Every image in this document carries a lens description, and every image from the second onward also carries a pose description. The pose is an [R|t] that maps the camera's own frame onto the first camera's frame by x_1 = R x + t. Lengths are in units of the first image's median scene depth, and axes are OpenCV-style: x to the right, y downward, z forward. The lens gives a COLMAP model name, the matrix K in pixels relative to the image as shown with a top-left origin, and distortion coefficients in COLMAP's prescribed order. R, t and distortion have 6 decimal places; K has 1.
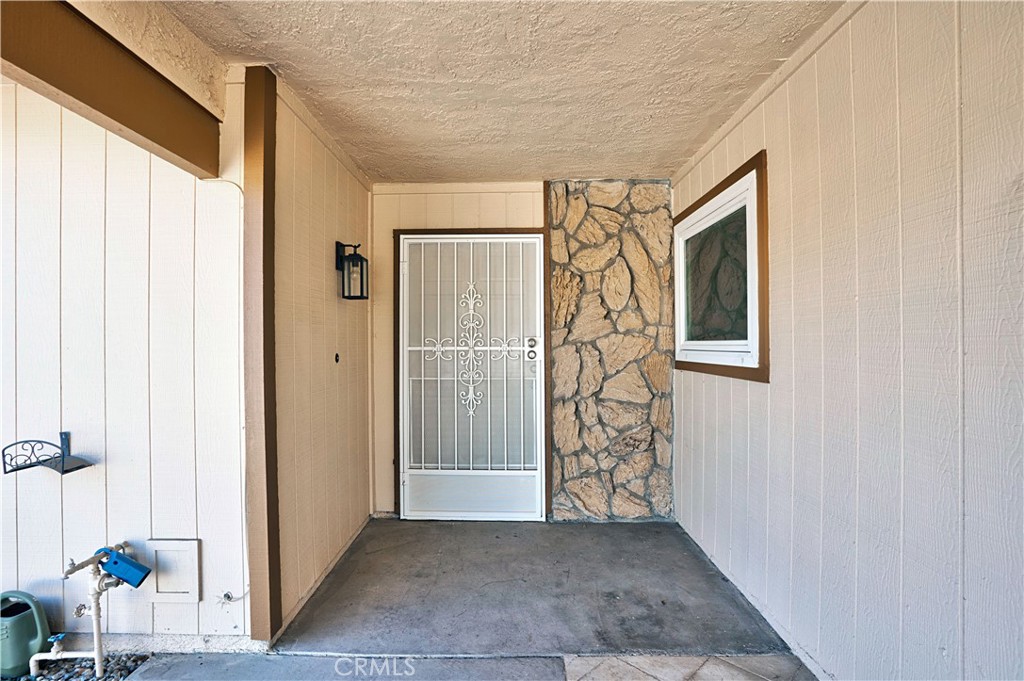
lens RADIAL K [[497.8, 0, 513.8], [0, 497.8, 341.1], [0, 0, 1]] dist [-0.028001, 0.003325]
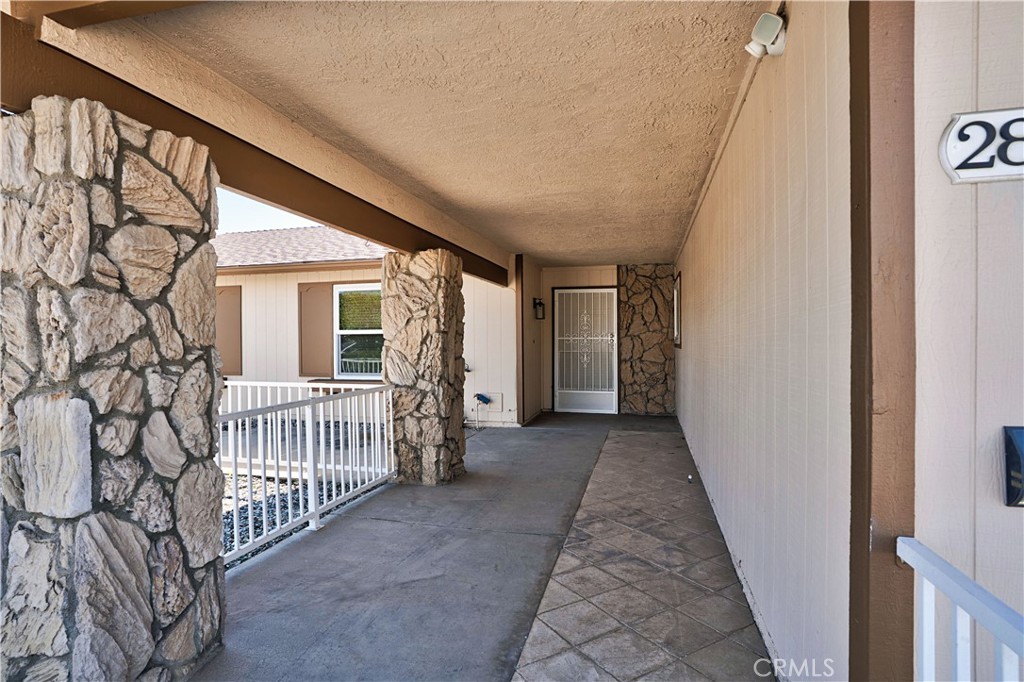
lens RADIAL K [[561.8, 0, 507.3], [0, 561.8, 344.7], [0, 0, 1]] dist [0.000778, 0.002356]
pose [[0.967627, 0.003050, -0.252365, 0.227172], [0.001634, 0.999830, 0.018349, -0.003957], [0.252378, -0.018168, 0.967458, -1.650087]]
